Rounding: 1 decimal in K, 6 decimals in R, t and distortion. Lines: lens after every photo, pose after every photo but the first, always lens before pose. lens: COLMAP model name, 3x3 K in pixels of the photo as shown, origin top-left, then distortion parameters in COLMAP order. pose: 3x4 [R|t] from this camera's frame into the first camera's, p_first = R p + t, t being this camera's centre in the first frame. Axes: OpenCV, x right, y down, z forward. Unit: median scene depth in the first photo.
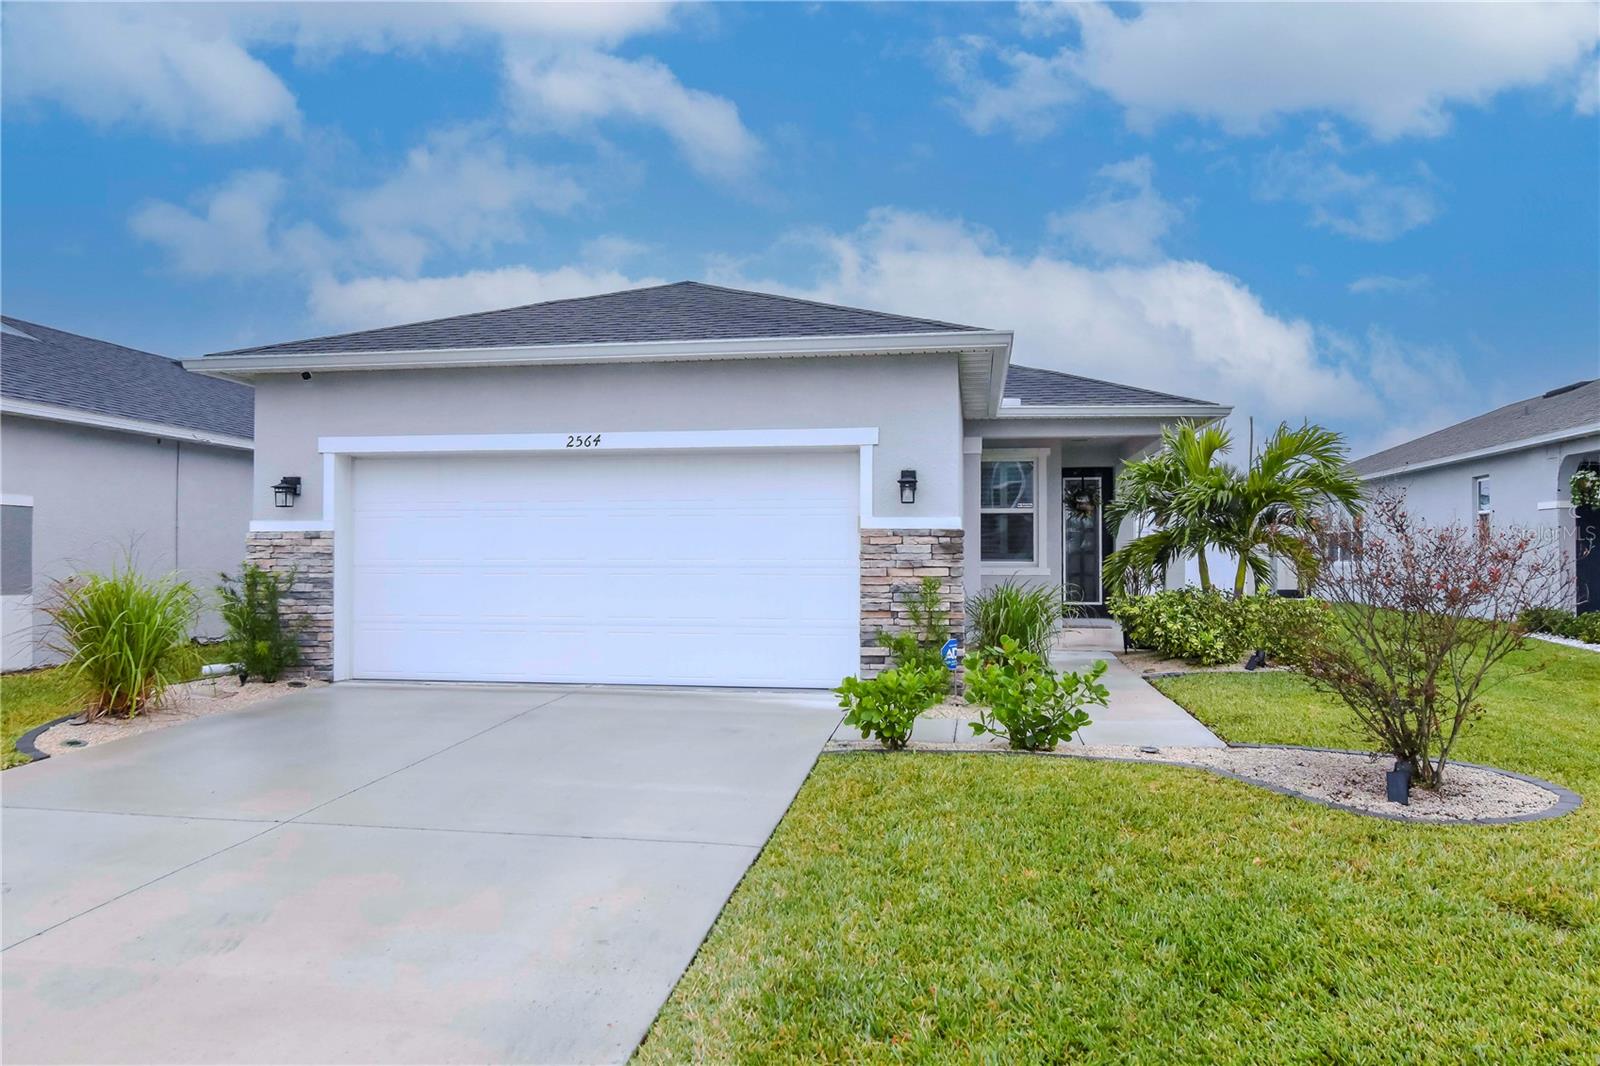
lens RADIAL K [[1052.4, 0, 795.5], [0, 1052.4, 532.5], [0, 0, 1]] dist [-0.014810, -0.000806]
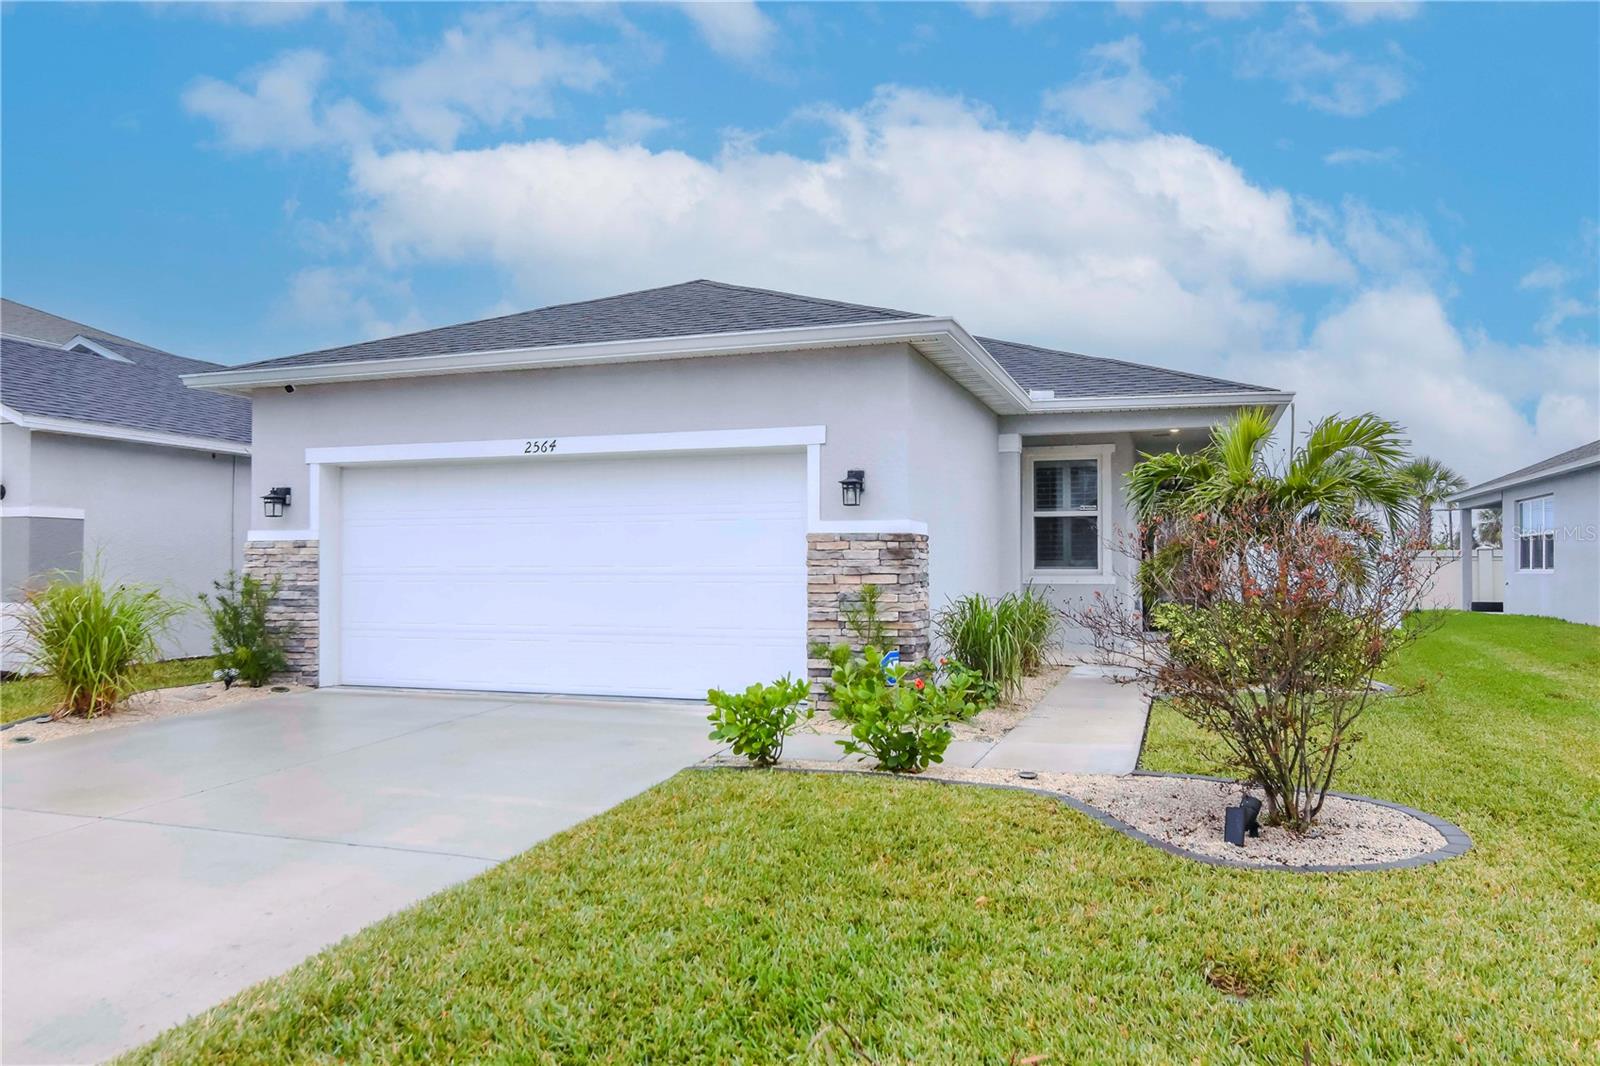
lens RADIAL K [[1098.0, 0, 796.8], [0, 1098.0, 548.8], [0, 0, 1]] dist [-0.017016, -0.004582]
pose [[0.986414, -0.005451, -0.164187, 0.199278], [0.006635, 0.999956, 0.006661, 0.003312], [0.164143, -0.007660, 0.986407, 0.026204]]
